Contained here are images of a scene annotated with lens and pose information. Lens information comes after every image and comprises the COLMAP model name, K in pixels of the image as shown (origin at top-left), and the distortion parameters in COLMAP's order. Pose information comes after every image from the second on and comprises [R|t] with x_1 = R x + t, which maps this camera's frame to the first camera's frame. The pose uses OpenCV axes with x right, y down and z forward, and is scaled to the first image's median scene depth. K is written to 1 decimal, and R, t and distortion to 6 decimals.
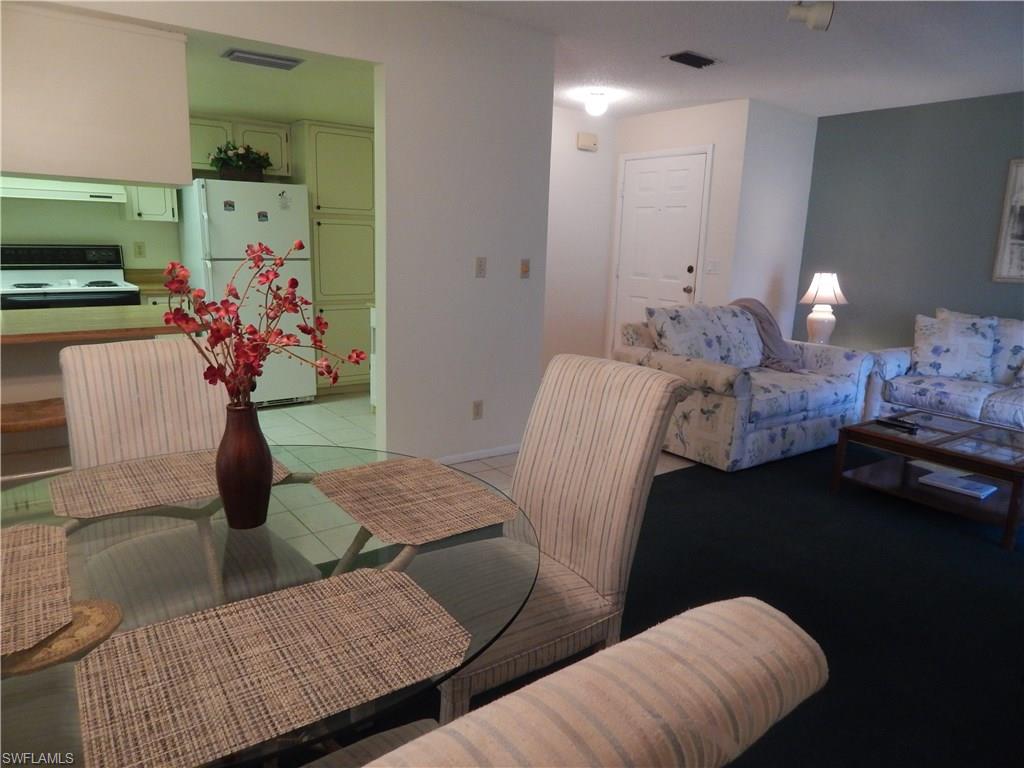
lens RADIAL K [[684.8, 0, 510.6], [0, 684.8, 378.7], [0, 0, 1]] dist [0.010379, -0.006111]
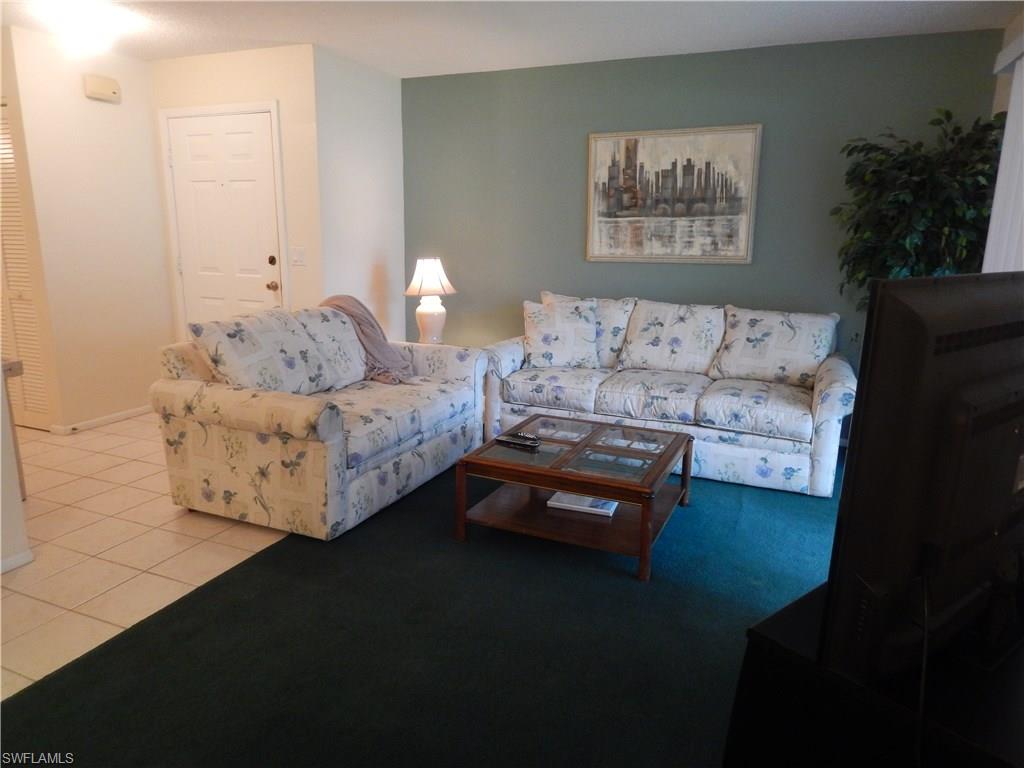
lens RADIAL K [[684.8, 0, 510.6], [0, 684.8, 378.7], [0, 0, 1]] dist [0.010379, -0.006111]
pose [[0.870345, -0.128469, 0.475391, 0.138391], [0.114815, 0.991704, 0.057794, -0.049255], [-0.478872, 0.004281, 0.877875, 0.223235]]
